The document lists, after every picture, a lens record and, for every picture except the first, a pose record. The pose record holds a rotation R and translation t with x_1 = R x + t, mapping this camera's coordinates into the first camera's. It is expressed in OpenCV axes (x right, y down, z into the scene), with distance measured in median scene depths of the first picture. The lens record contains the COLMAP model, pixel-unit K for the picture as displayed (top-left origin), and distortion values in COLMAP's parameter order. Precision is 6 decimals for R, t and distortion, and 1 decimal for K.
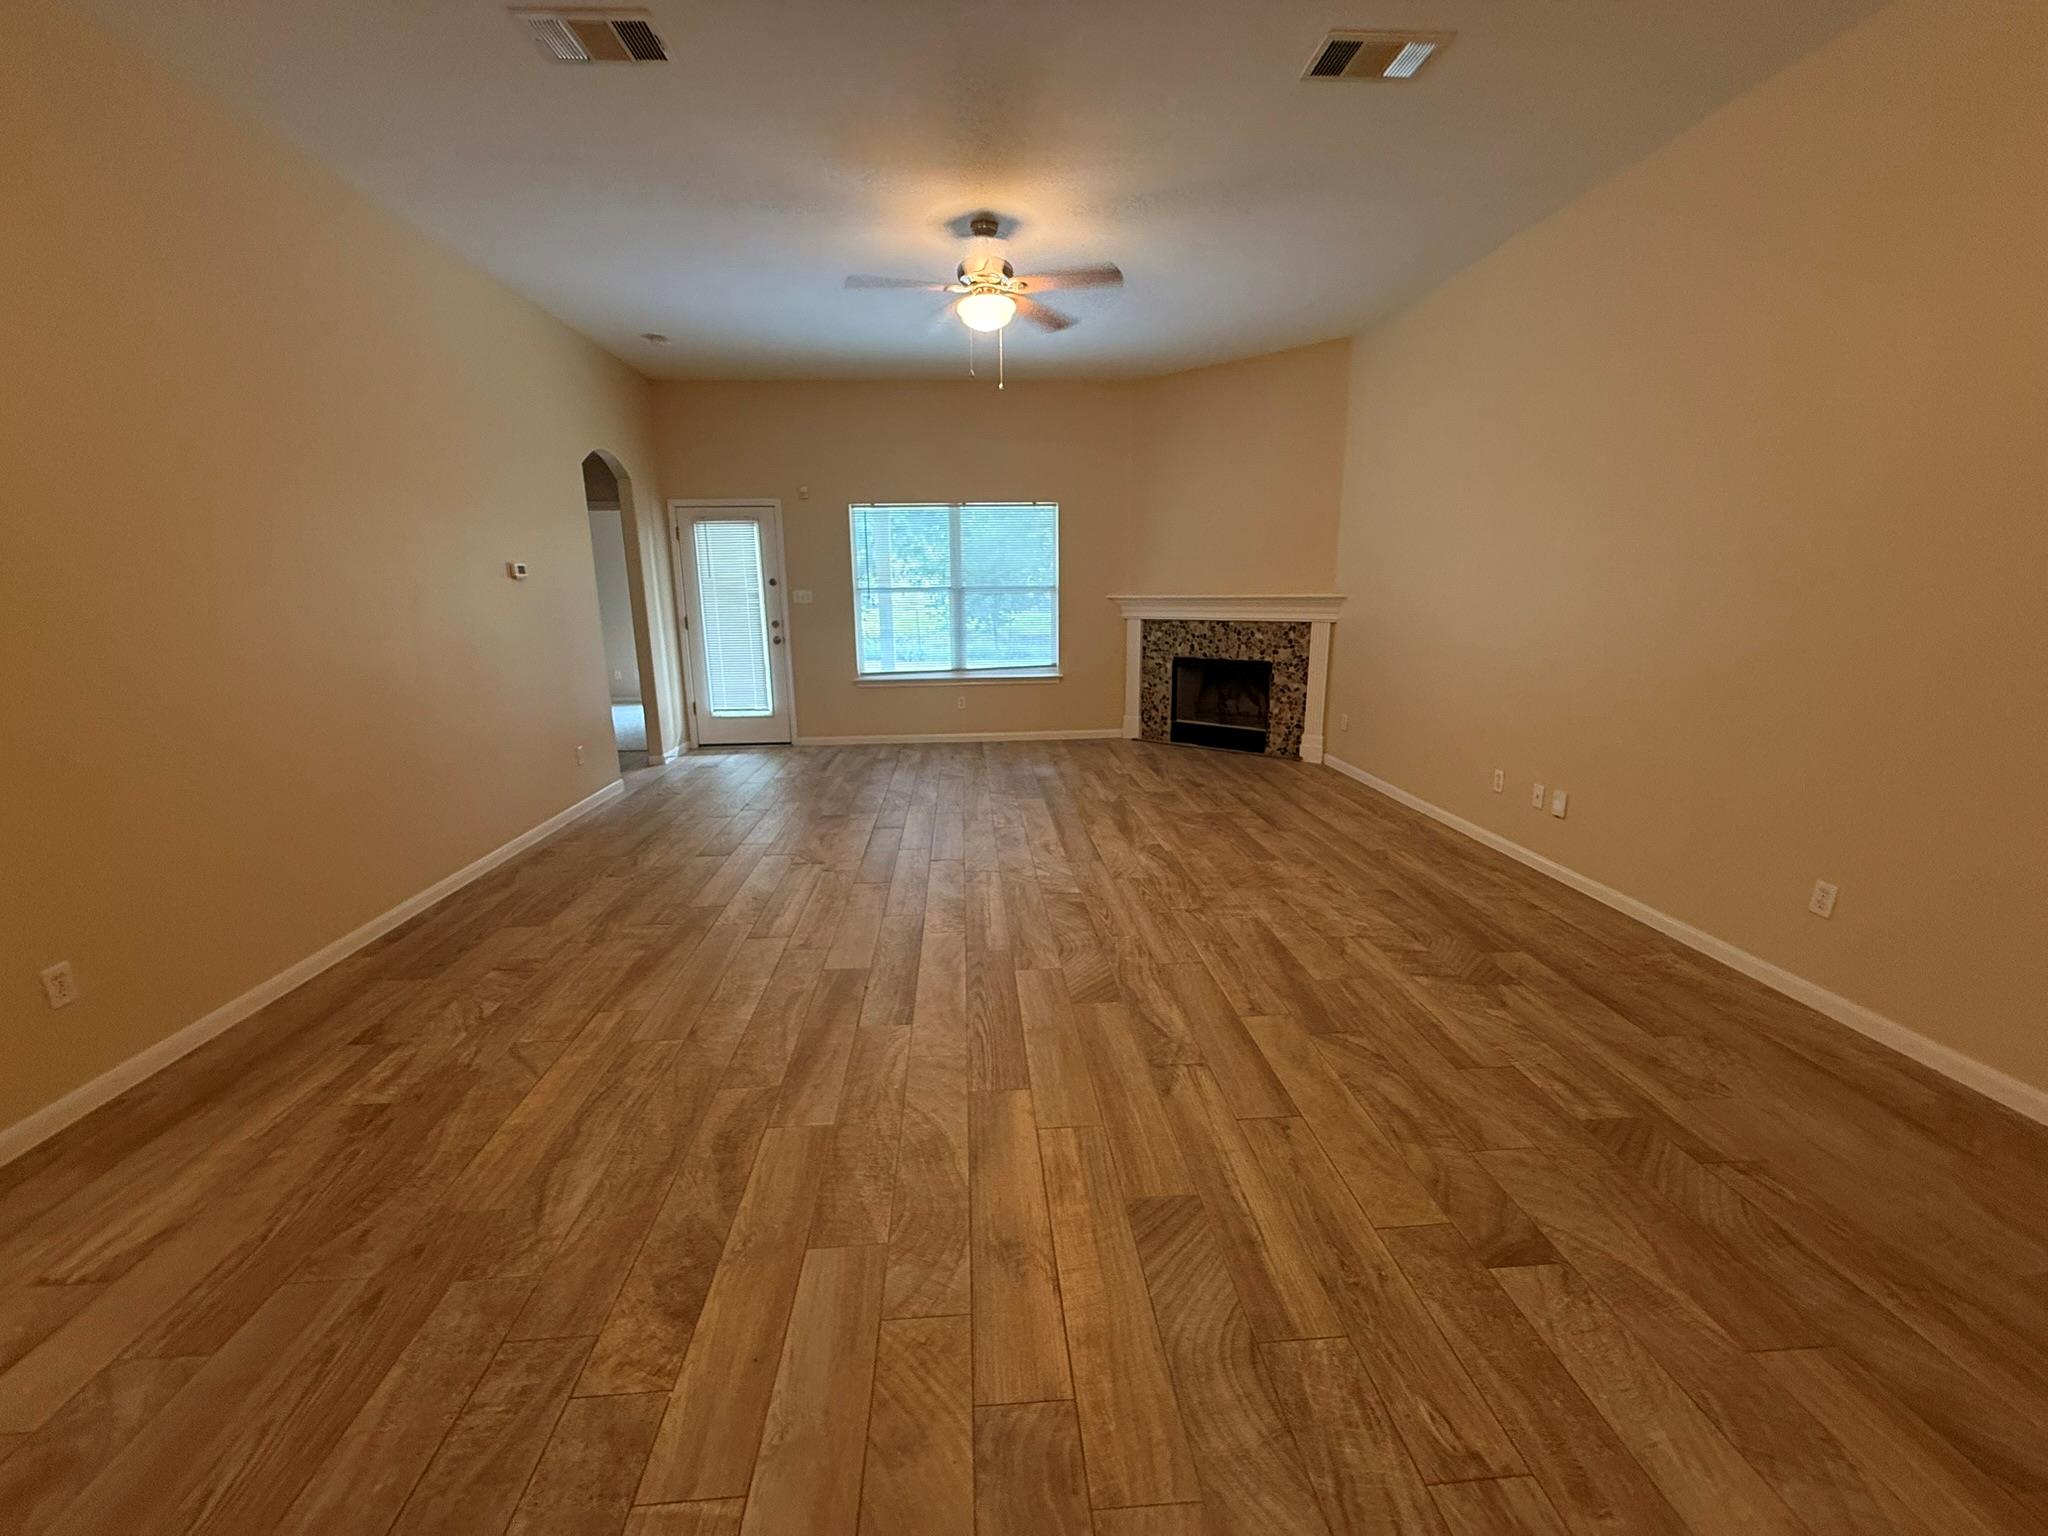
lens RADIAL K [[823.9, 0, 1017.1], [0, 823.9, 770.5], [0, 0, 1]] dist [-0.001172, -0.000063]
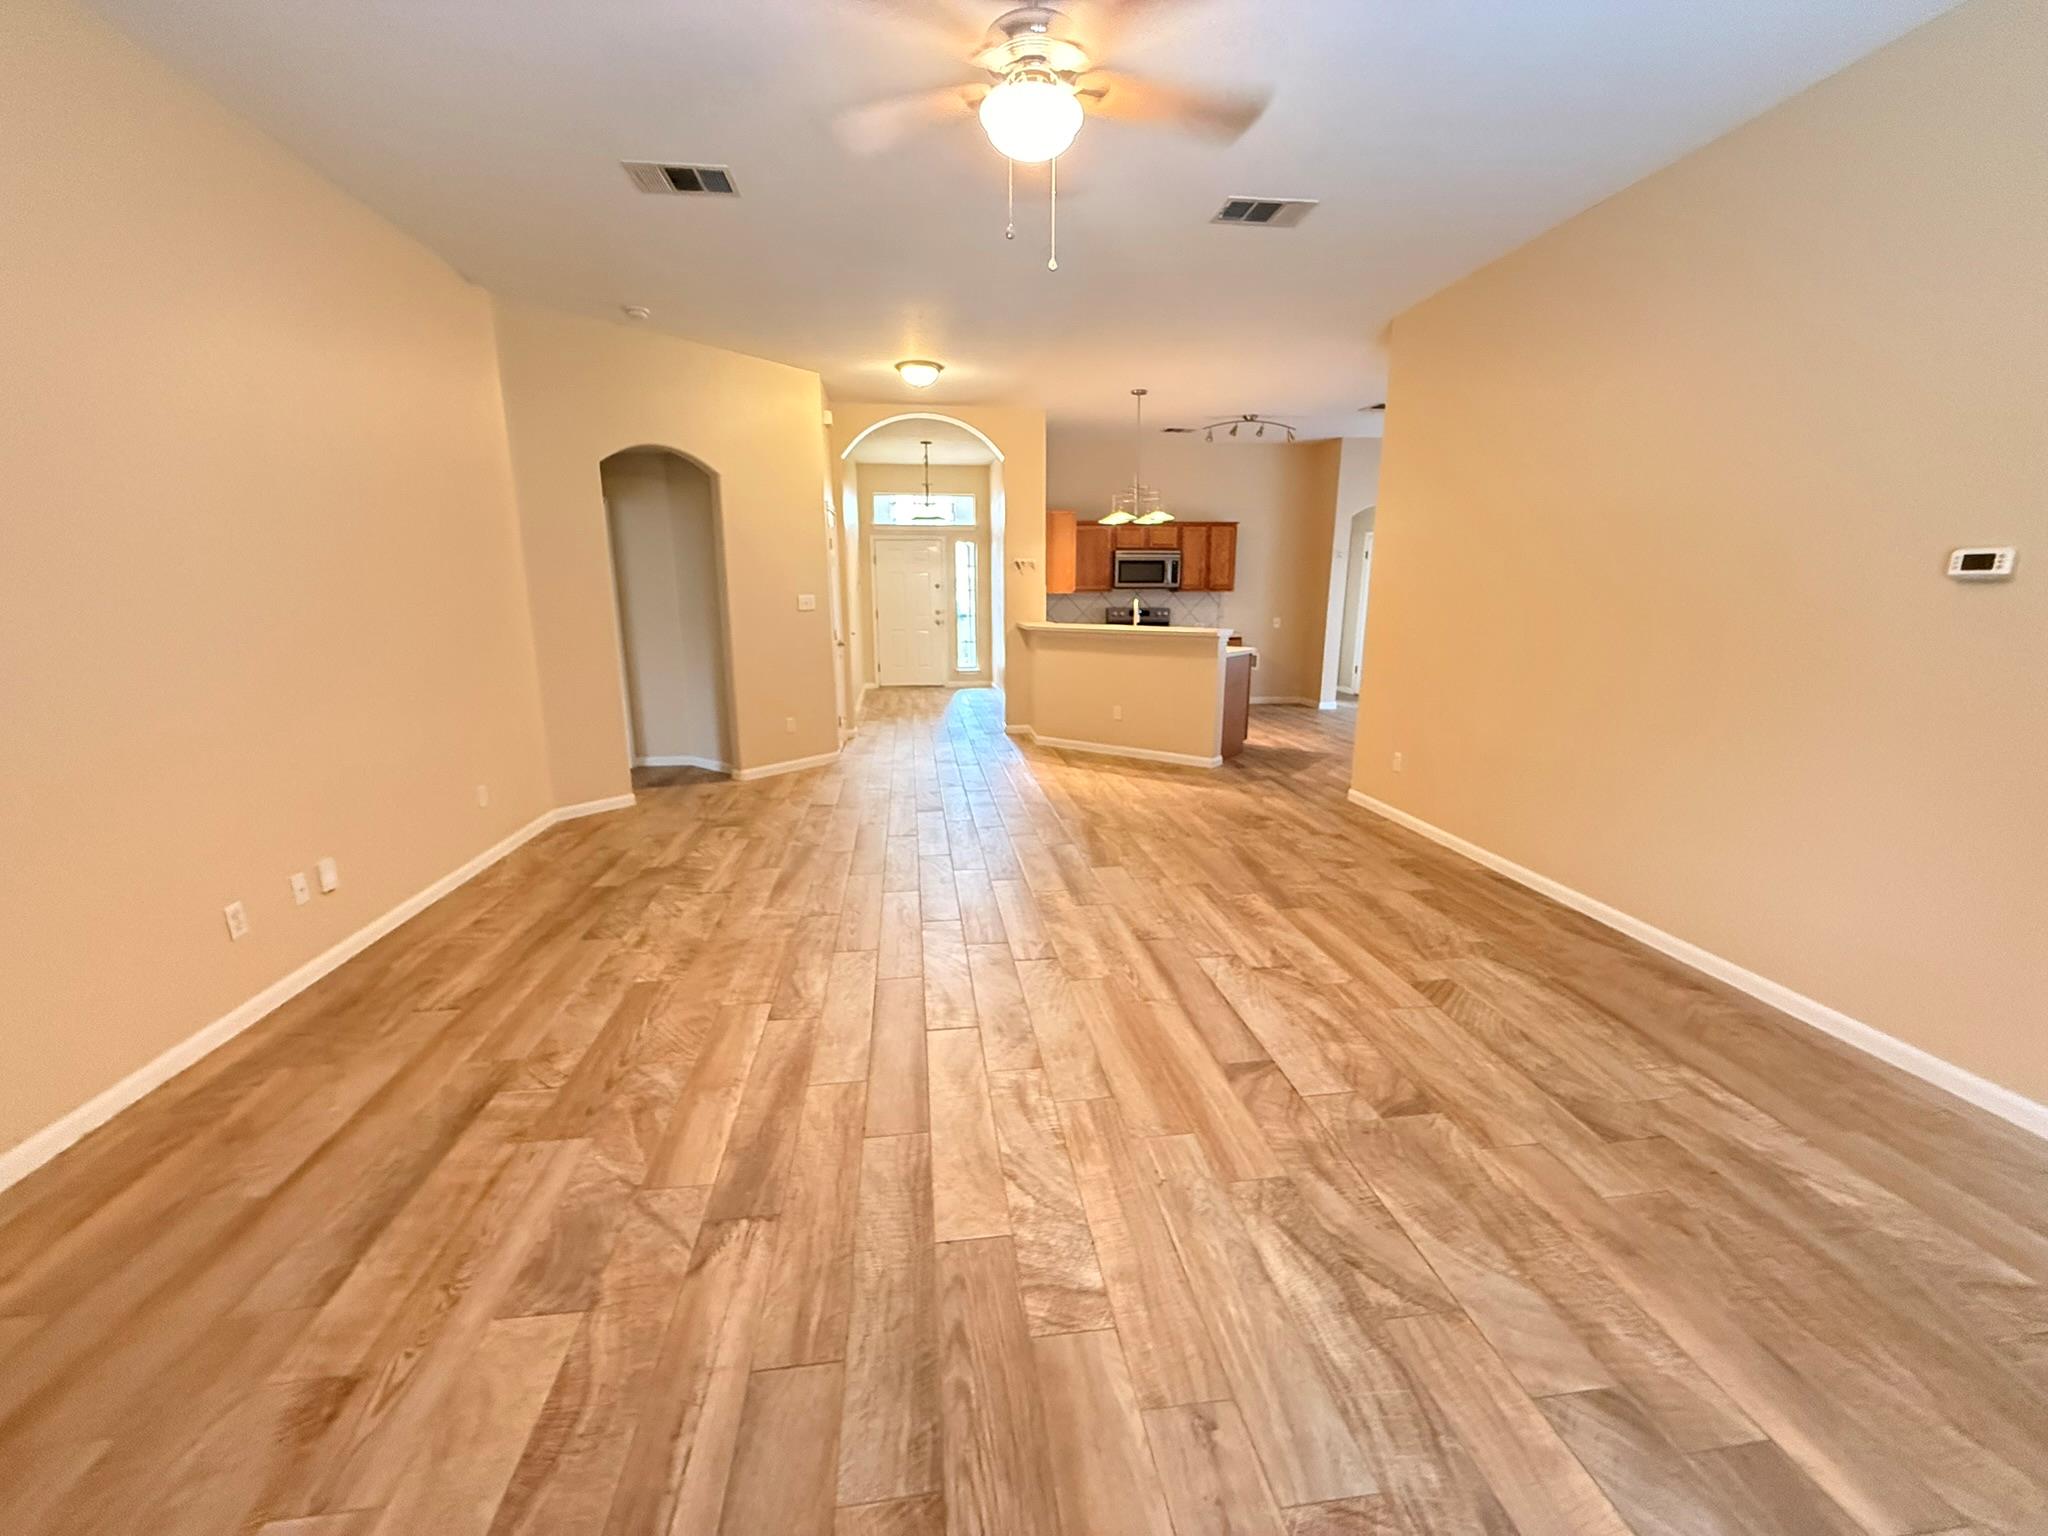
lens RADIAL K [[823.9, 0, 1017.1], [0, 823.9, 770.5], [0, 0, 1]] dist [-0.001172, -0.000063]
pose [[-0.997990, 0.025950, -0.057811, 0.019296], [-0.001540, 0.902102, 0.431519, -0.421833], [0.063350, 0.430741, -0.900249, 1.793724]]
